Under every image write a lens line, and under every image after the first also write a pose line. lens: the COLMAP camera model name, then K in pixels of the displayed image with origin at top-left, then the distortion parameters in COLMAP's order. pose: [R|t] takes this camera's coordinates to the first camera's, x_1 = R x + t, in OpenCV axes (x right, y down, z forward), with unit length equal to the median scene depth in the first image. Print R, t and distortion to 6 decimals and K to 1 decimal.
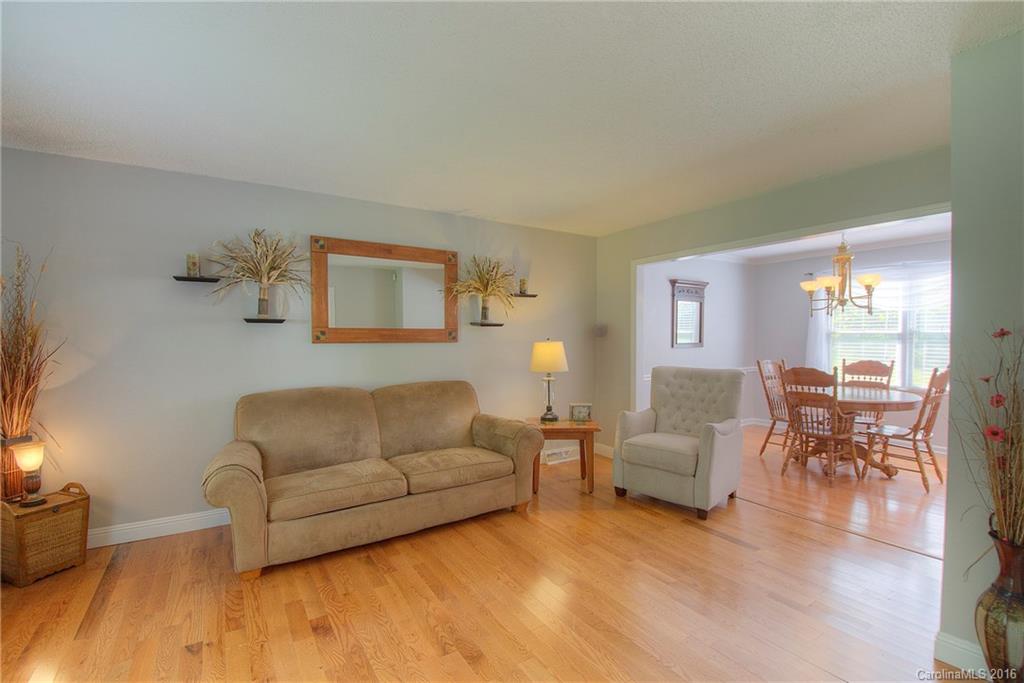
lens RADIAL K [[465.1, 0, 512.0], [0, 465.1, 341.5], [0, 0, 1]] dist [0.001072, 0.000229]
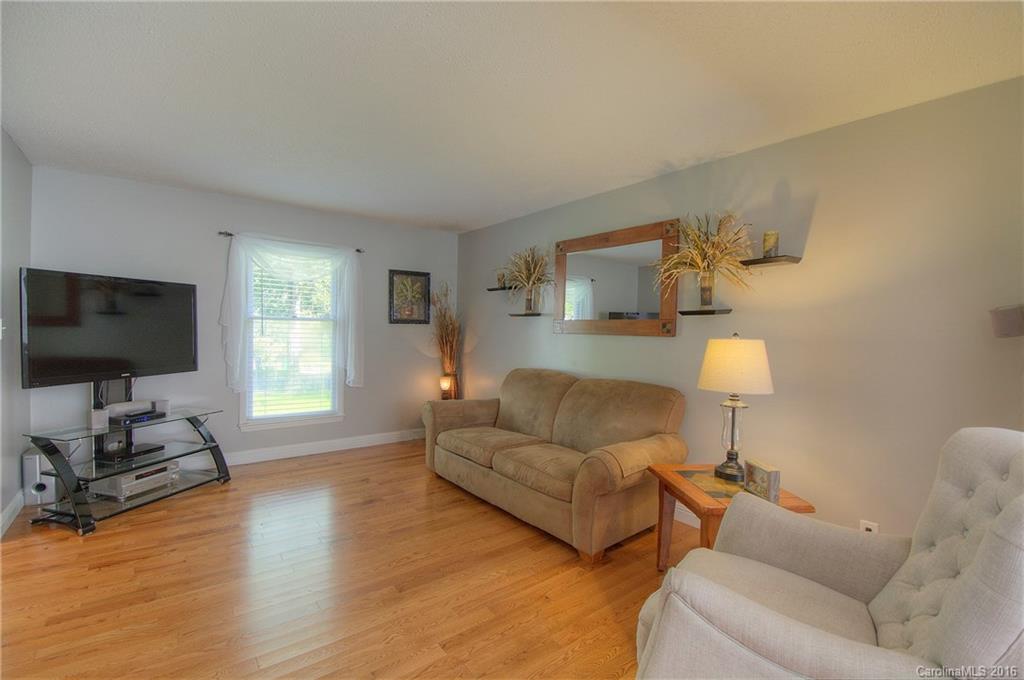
lens RADIAL K [[448.8, 0, 512.0], [0, 448.8, 340.0], [0, 0, 1]] dist [-0.003128, -0.000495]
pose [[0.090480, 0.034863, -0.995288, 0.670153], [-0.021876, 0.999216, 0.033012, -0.013388], [0.995658, 0.018786, 0.091171, 0.750050]]
